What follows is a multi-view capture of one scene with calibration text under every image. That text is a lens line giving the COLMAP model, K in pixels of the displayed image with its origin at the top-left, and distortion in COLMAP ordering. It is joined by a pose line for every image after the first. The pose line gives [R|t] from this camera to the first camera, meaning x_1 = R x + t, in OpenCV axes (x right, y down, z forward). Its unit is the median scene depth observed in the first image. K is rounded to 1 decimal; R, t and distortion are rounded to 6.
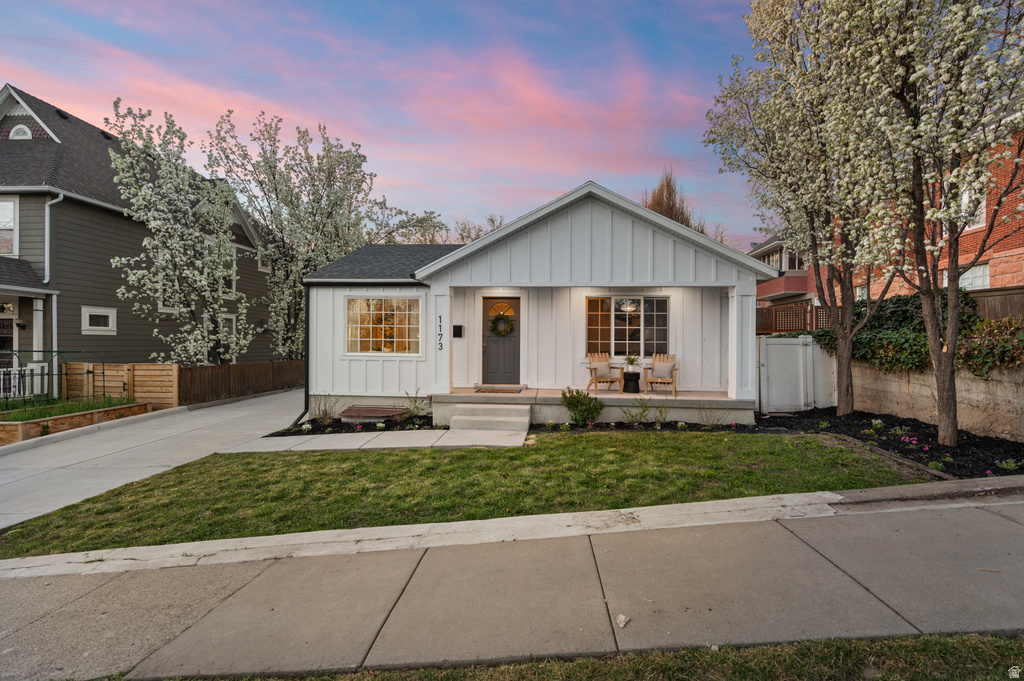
lens RADIAL K [[463.2, 0, 506.1], [0, 463.2, 336.7], [0, 0, 1]] dist [-0.001918, -0.000237]
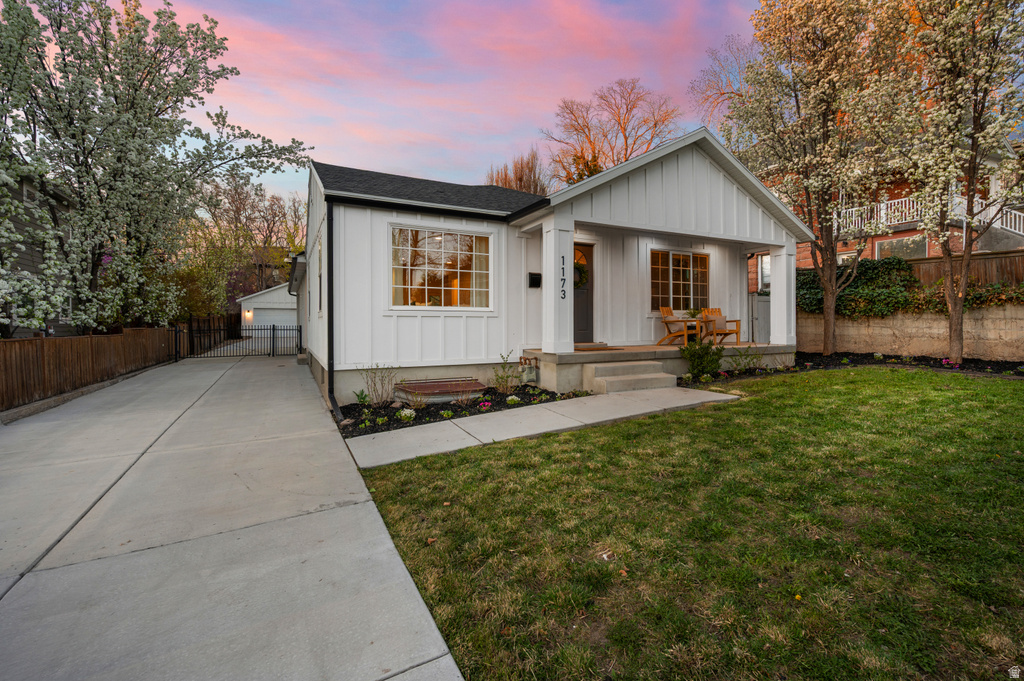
lens RADIAL K [[458.0, 0, 509.4], [0, 458.0, 321.9], [0, 0, 1]] dist [0.000132, 0.000073]
pose [[0.844862, -0.008278, 0.534921, -0.591164], [0.004341, 0.999953, 0.008618, 0.056379], [-0.534967, -0.004959, 0.844858, 0.346793]]
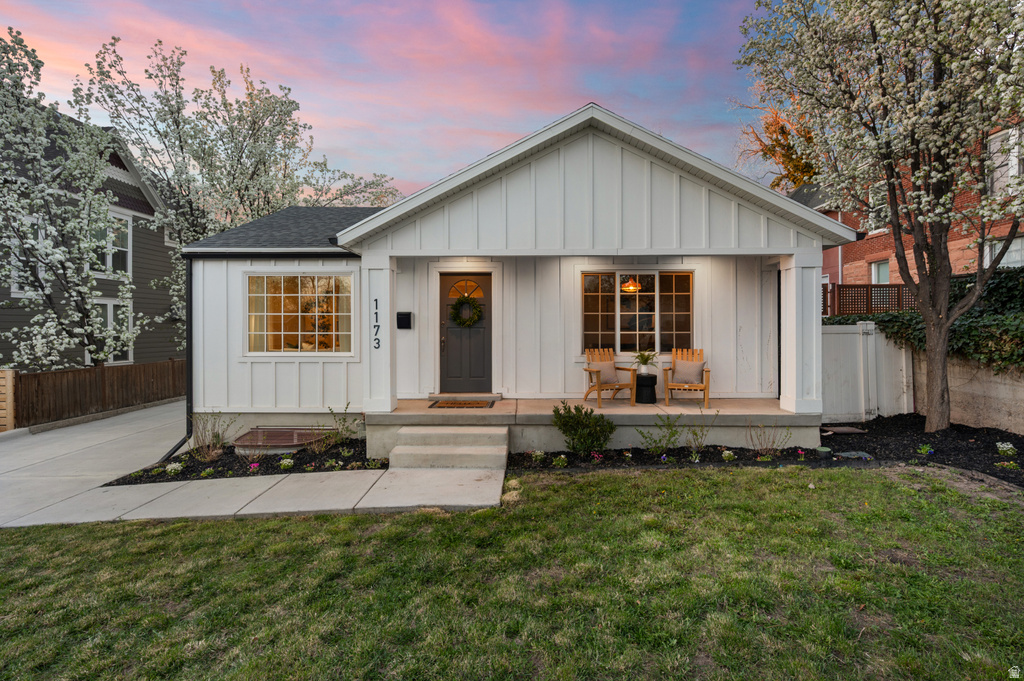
lens RADIAL K [[480.9, 0, 508.5], [0, 480.9, 323.8], [0, 0, 1]] dist [-0.002431, -0.000106]
pose [[0.997451, -0.010824, 0.070529, 0.003122], [0.010346, 0.999921, 0.007132, -0.010496], [-0.070601, -0.006384, 0.997484, 0.250022]]
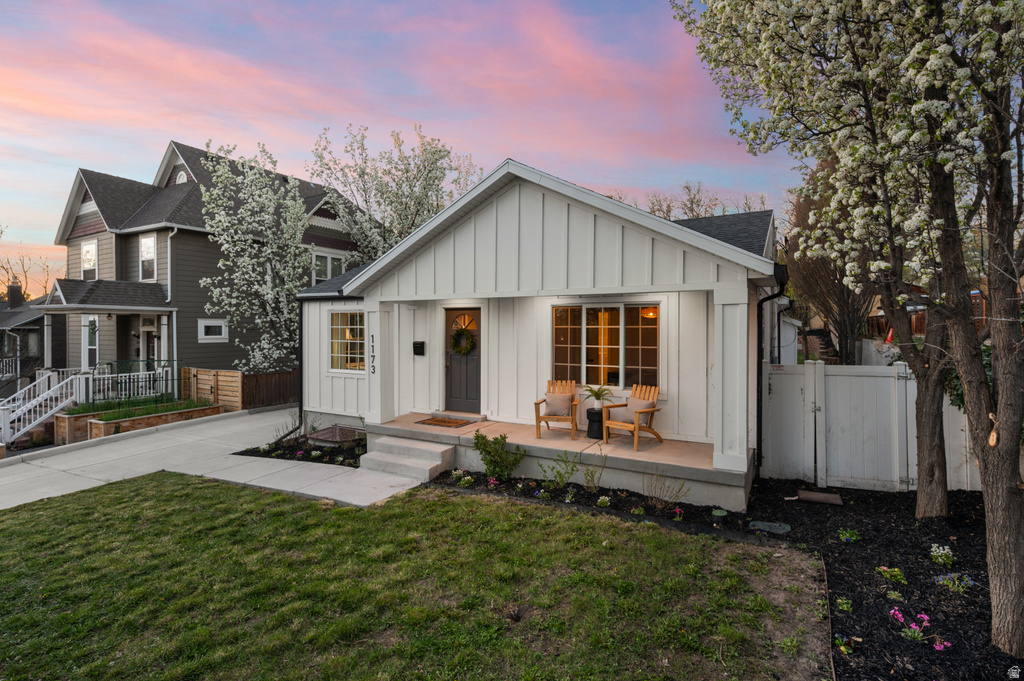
lens RADIAL K [[494.6, 0, 512.1], [0, 494.6, 324.9], [0, 0, 1]] dist [-0.001107, -0.000482]
pose [[0.910975, -0.012047, -0.412286, 0.449067], [0.015804, 0.999859, 0.005704, -0.059786], [0.412159, -0.011712, 0.911037, 0.228038]]
